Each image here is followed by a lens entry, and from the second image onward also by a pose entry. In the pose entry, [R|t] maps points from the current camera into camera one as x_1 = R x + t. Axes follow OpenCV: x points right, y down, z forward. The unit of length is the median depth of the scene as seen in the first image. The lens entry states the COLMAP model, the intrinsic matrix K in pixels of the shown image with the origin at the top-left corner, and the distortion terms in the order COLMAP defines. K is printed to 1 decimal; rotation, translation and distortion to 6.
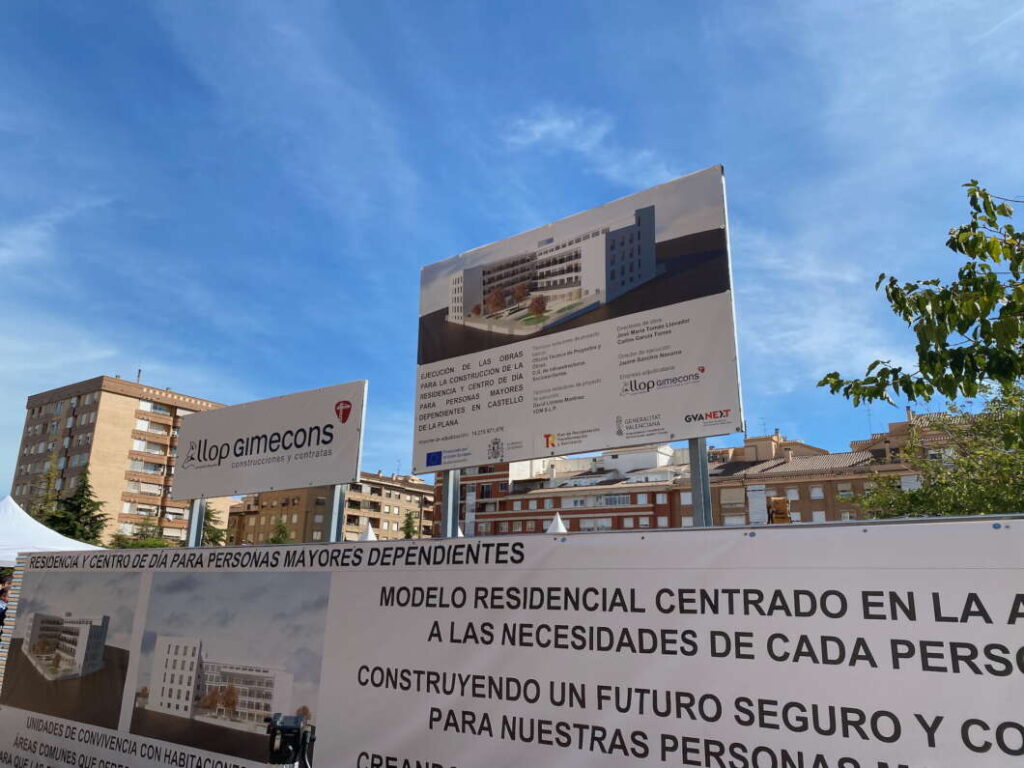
lens RADIAL K [[757.8, 0, 512.0], [0, 757.8, 384.0], [0, 0, 1]] dist [0.038194, -0.032774]
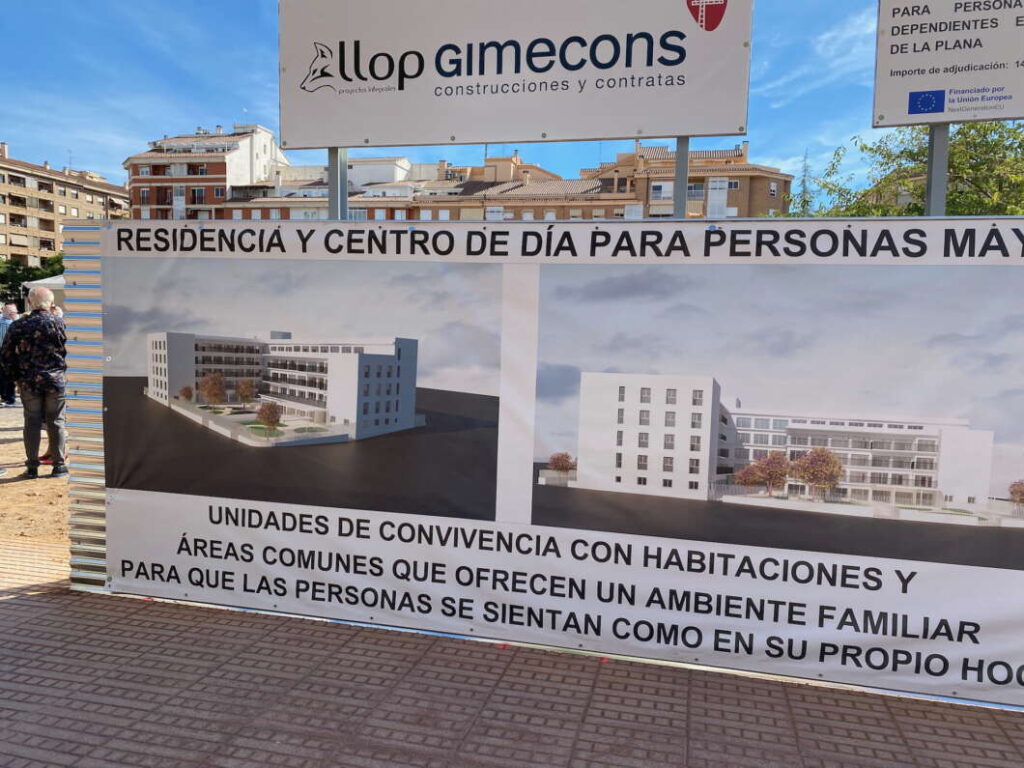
lens RADIAL K [[757.8, 0, 512.0], [0, 757.8, 384.0], [0, 0, 1]] dist [0.038194, -0.032774]
pose [[0.925680, -0.030624, 0.377066, -0.534671], [-0.106589, 0.935225, 0.337628, 0.111457], [-0.362981, -0.352726, 0.862455, 0.386360]]
